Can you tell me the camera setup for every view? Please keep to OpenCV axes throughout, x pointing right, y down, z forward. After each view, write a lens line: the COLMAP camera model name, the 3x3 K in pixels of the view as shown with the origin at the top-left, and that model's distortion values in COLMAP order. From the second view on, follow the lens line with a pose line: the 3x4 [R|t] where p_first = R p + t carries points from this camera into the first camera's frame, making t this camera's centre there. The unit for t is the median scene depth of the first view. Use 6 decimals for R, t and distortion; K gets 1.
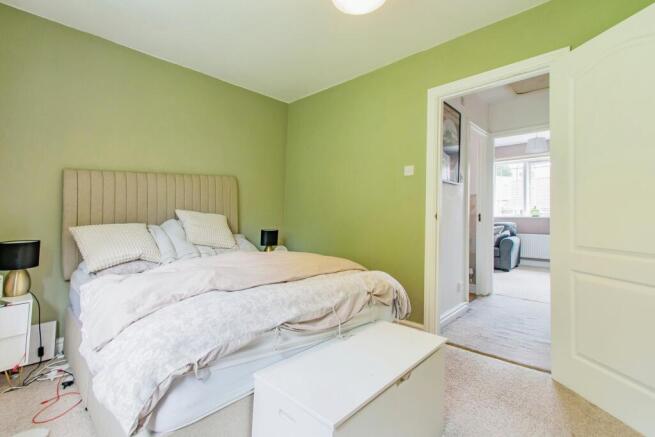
lens RADIAL K [[294.8, 0, 329.7], [0, 294.8, 216.8], [0, 0, 1]] dist [-0.000476, -0.000034]
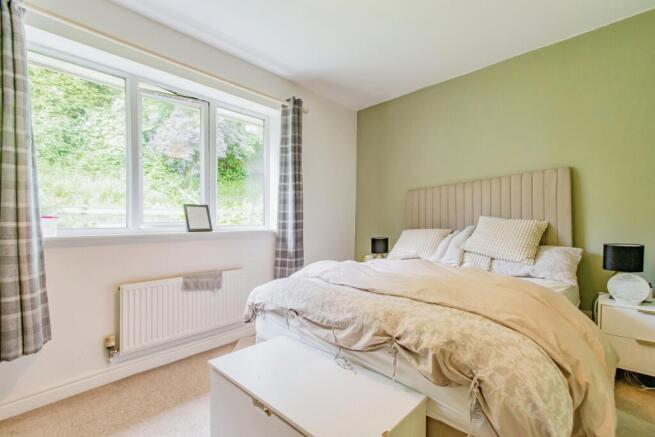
lens RADIAL K [[299.3, 0, 328.4], [0, 299.3, 224.2], [0, 0, 1]] dist [-0.000950, -0.000017]
pose [[0.003223, 0.002029, -0.999993, 0.668076], [0.003363, 0.999992, 0.002040, 0.000502], [0.999989, -0.003369, 0.003217, 0.700765]]
